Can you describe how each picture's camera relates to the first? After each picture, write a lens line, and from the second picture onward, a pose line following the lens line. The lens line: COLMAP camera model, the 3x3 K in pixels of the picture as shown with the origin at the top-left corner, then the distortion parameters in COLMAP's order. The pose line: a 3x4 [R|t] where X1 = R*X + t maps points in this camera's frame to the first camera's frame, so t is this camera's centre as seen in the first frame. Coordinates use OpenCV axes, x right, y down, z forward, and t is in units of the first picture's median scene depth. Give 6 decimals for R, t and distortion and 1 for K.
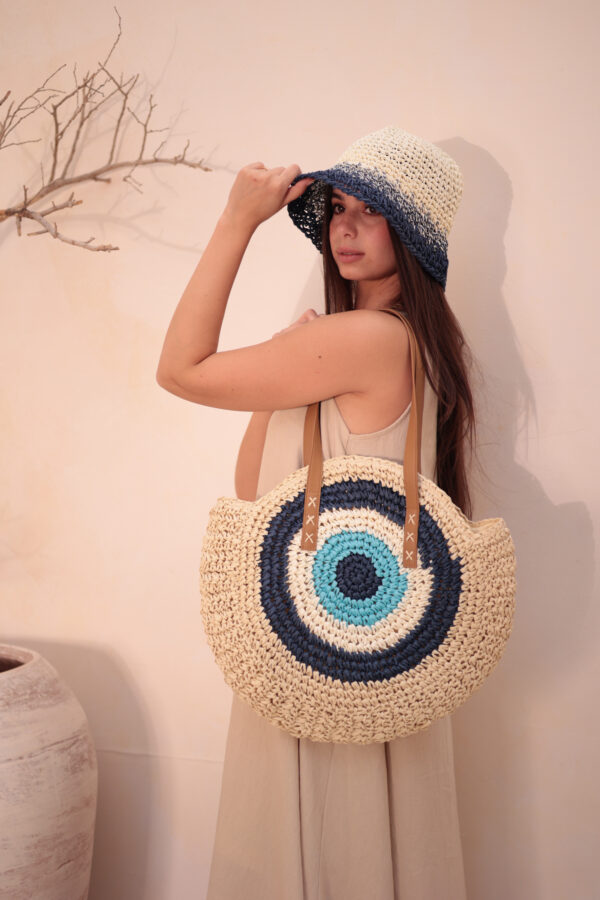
lens RADIAL K [[1293.0, 0, 300.0], [0, 1293.0, 450.0], [0, 0, 1]] dist [0.004248, -0.059950]
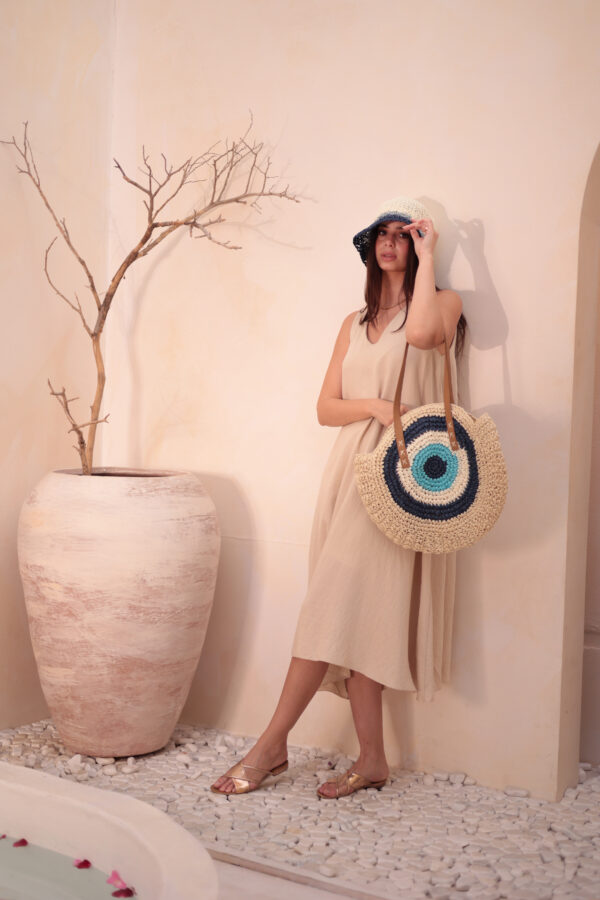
lens RADIAL K [[1293.0, 0, 300.0], [0, 1293.0, 450.0], [0, 0, 1]] dist [0.004248, -0.059950]
pose [[0.989429, 0.052626, -0.135129, 0.180845], [-0.048135, 0.998181, 0.036294, 0.054338], [0.136793, -0.029406, 0.990163, -0.725122]]
